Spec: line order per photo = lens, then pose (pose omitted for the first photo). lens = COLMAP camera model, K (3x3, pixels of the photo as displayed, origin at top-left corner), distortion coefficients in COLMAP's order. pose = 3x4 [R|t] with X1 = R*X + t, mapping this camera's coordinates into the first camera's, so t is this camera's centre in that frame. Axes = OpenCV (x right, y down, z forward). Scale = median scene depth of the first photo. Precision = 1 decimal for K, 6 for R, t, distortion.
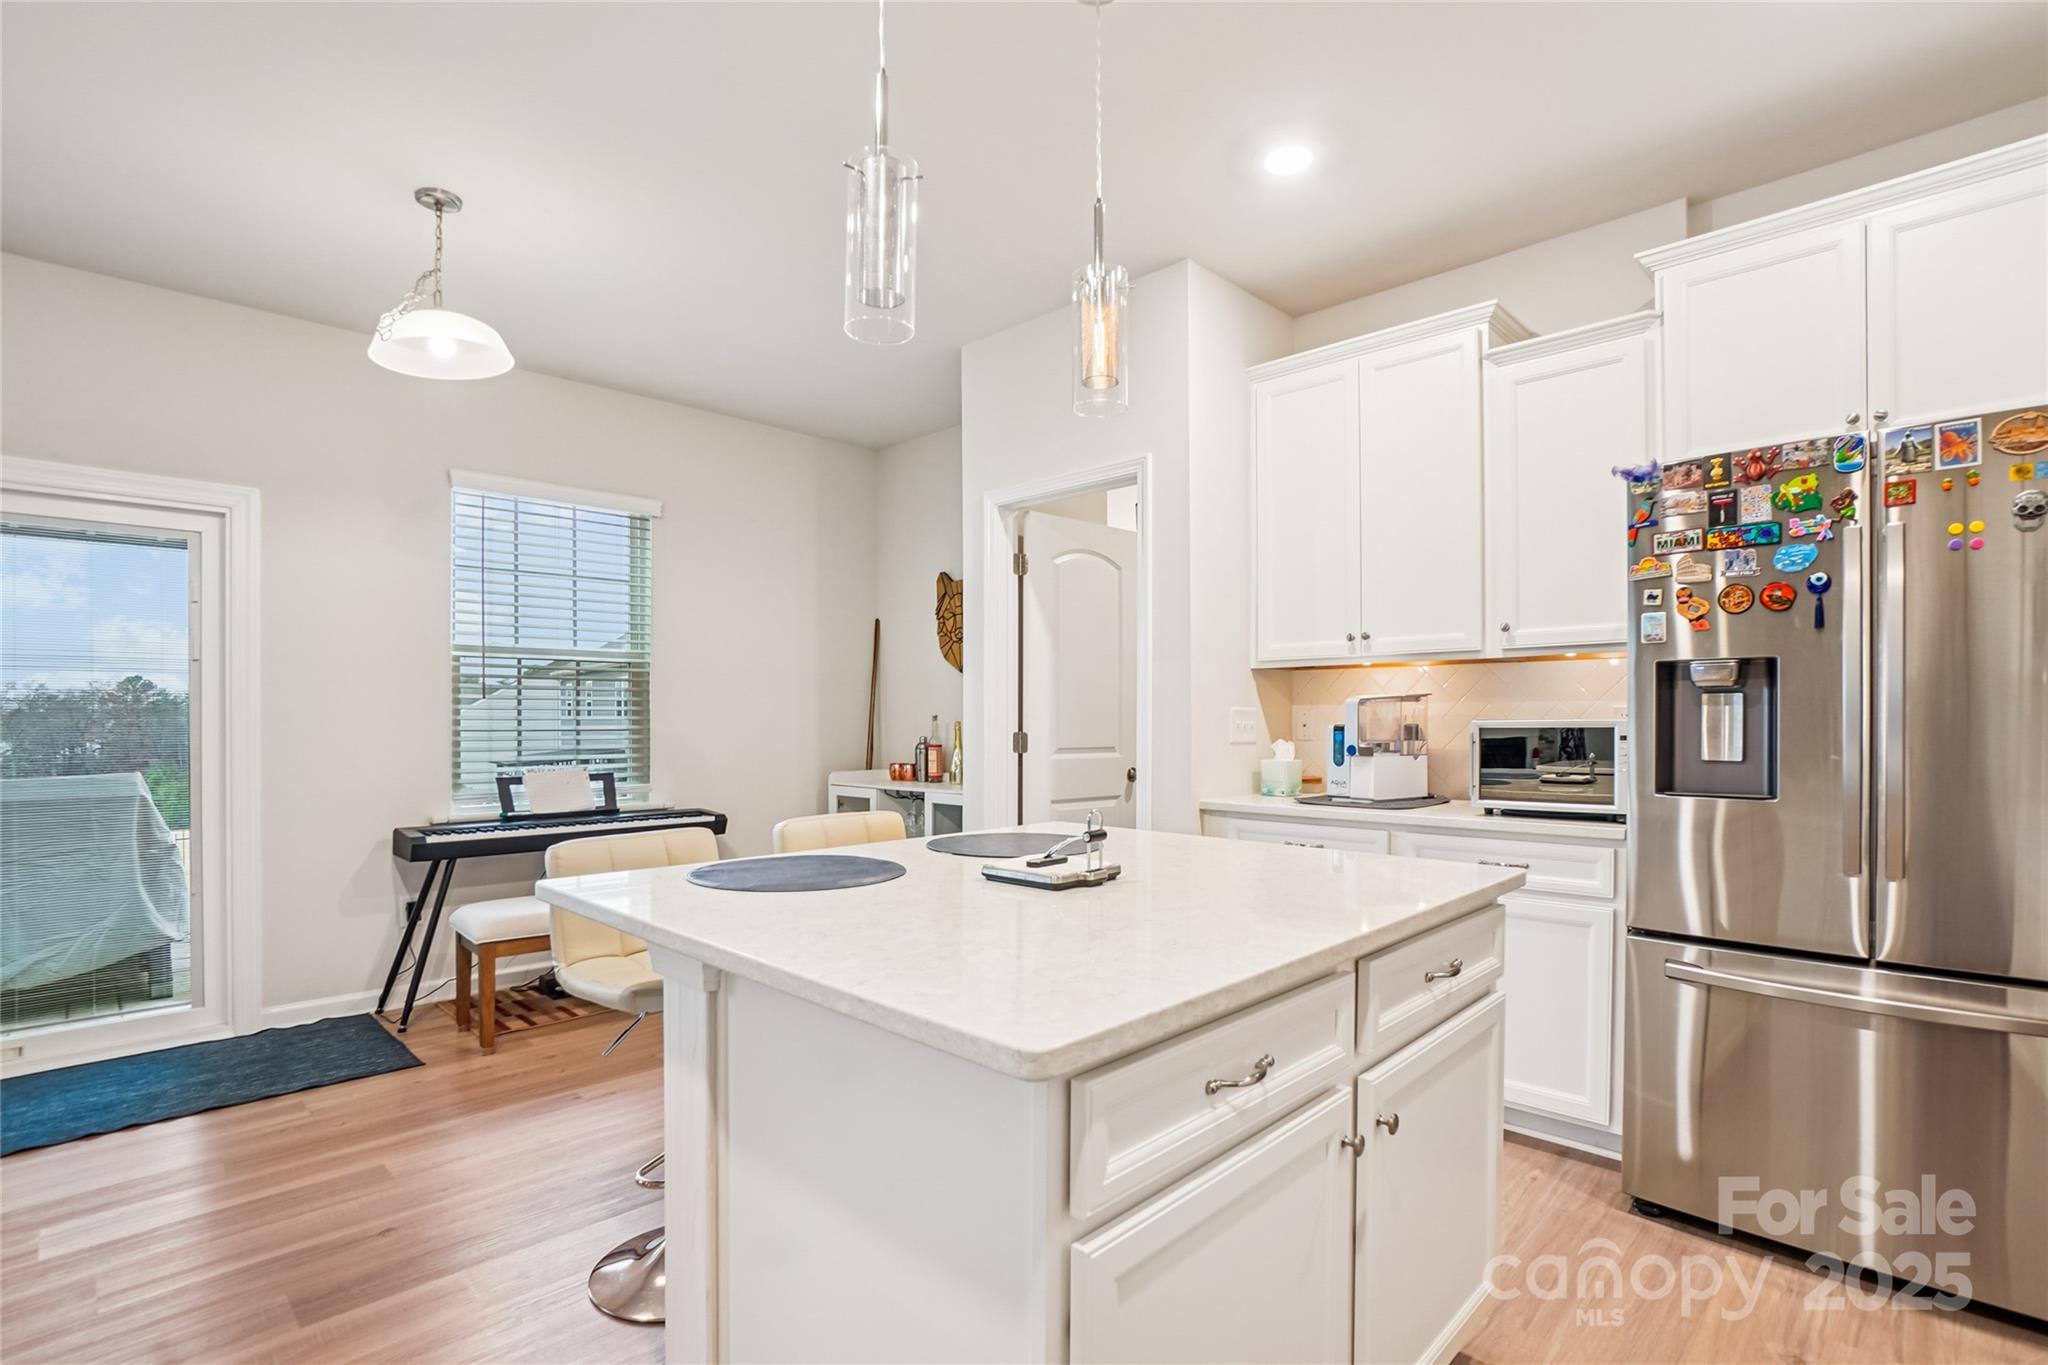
lens RADIAL K [[991.3, 0, 1003.3], [0, 991.3, 707.8], [0, 0, 1]] dist [-0.016859, 0.001244]
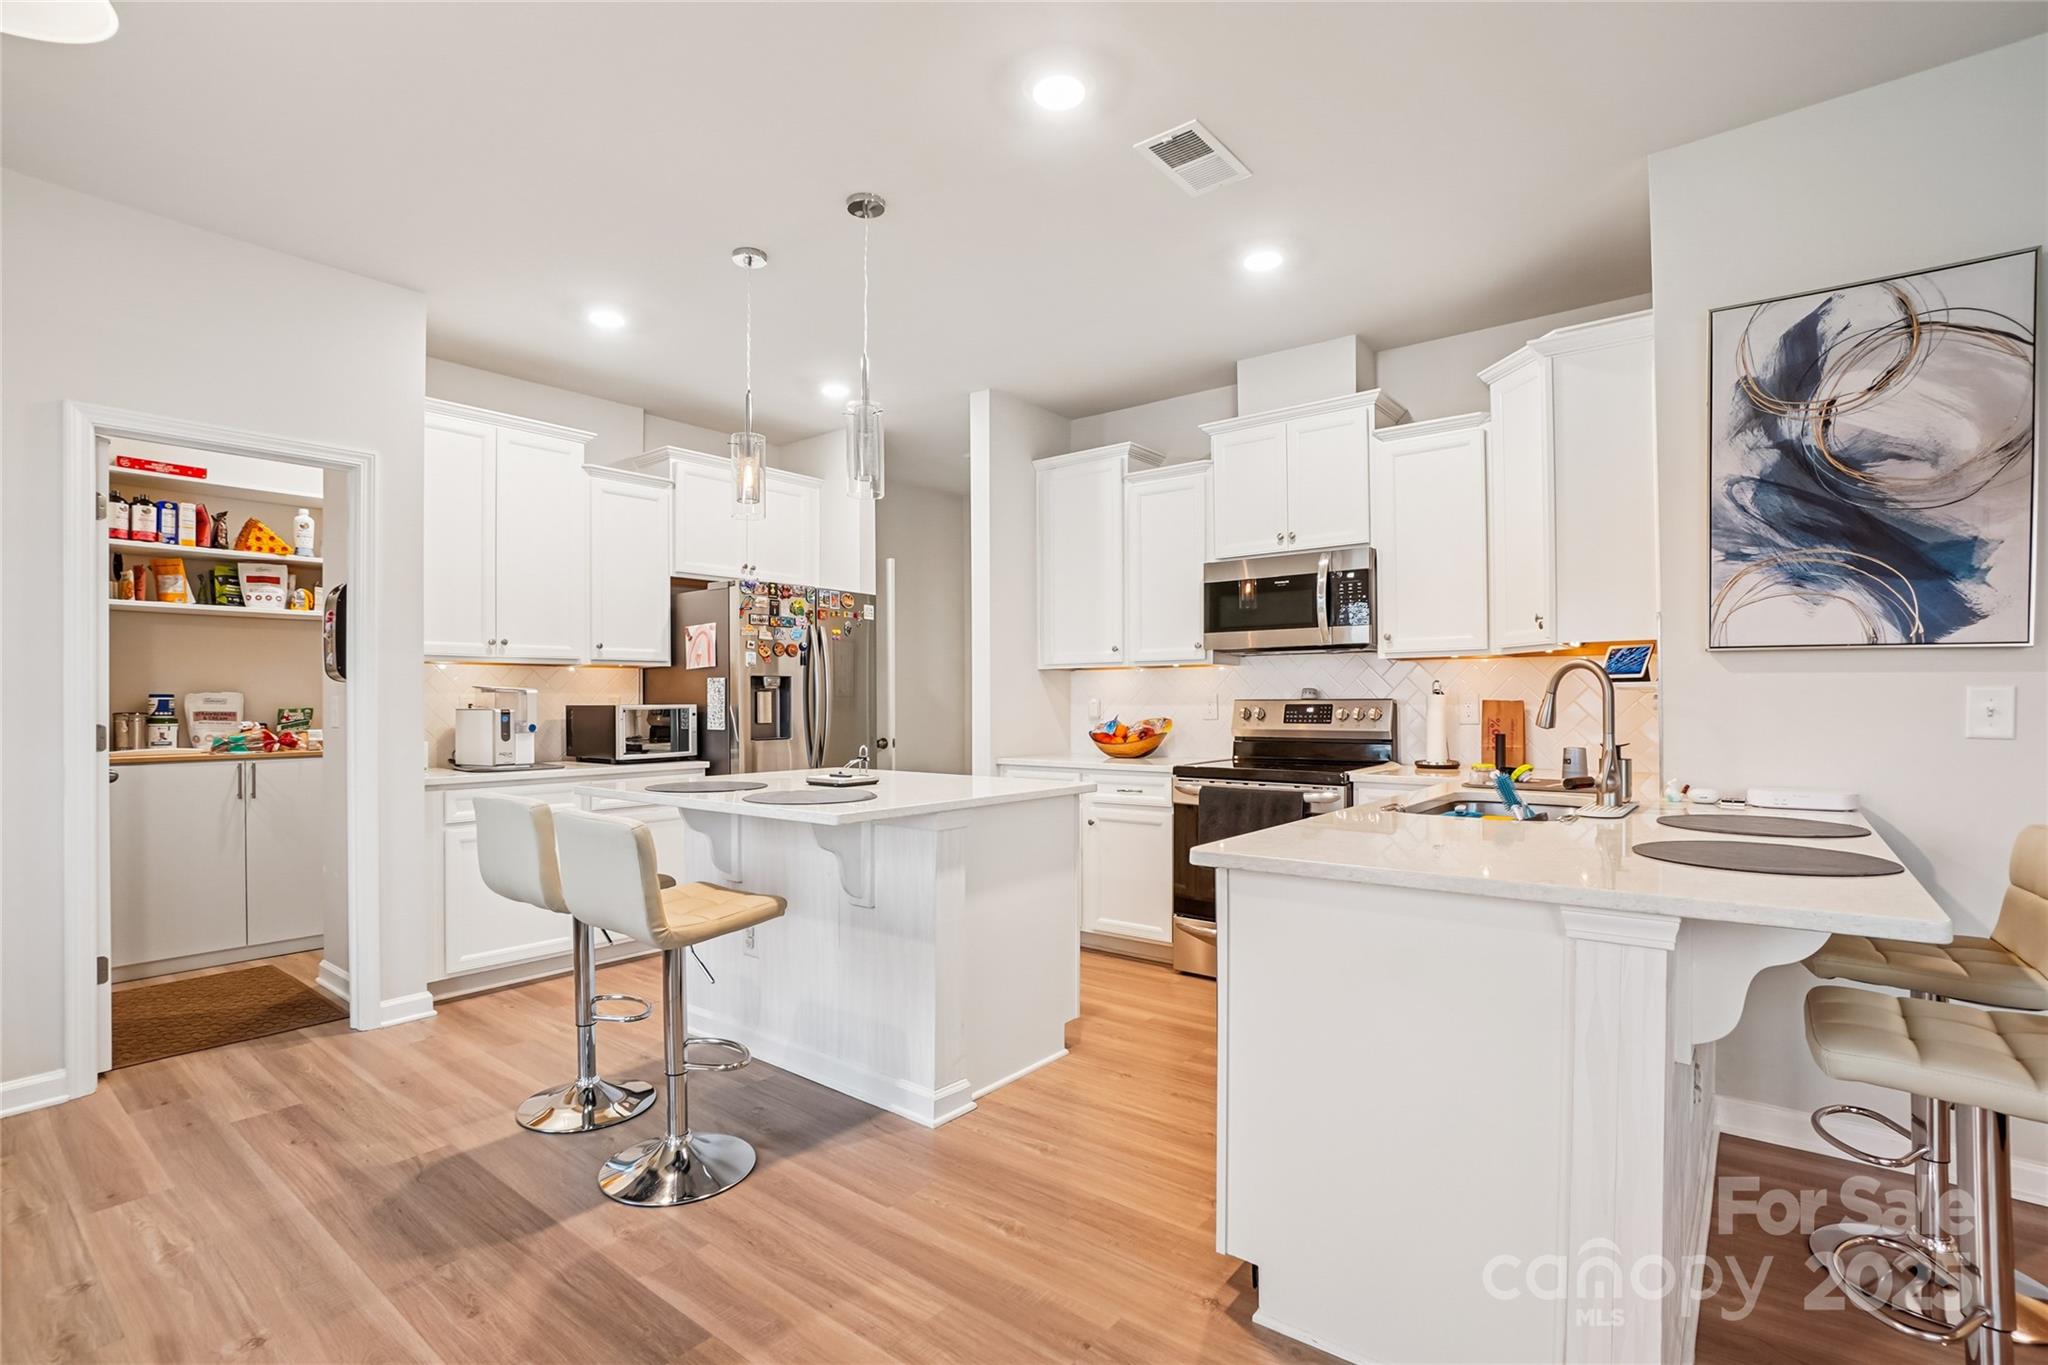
lens RADIAL K [[991.3, 0, 1003.3], [0, 991.3, 707.8], [0, 0, 1]] dist [-0.016859, 0.001244]
pose [[-0.133608, -0.006090, 0.991015, -1.490653], [-0.008226, 0.999953, 0.005036, 0.002678], [-0.991000, -0.007479, -0.133652, 0.781206]]
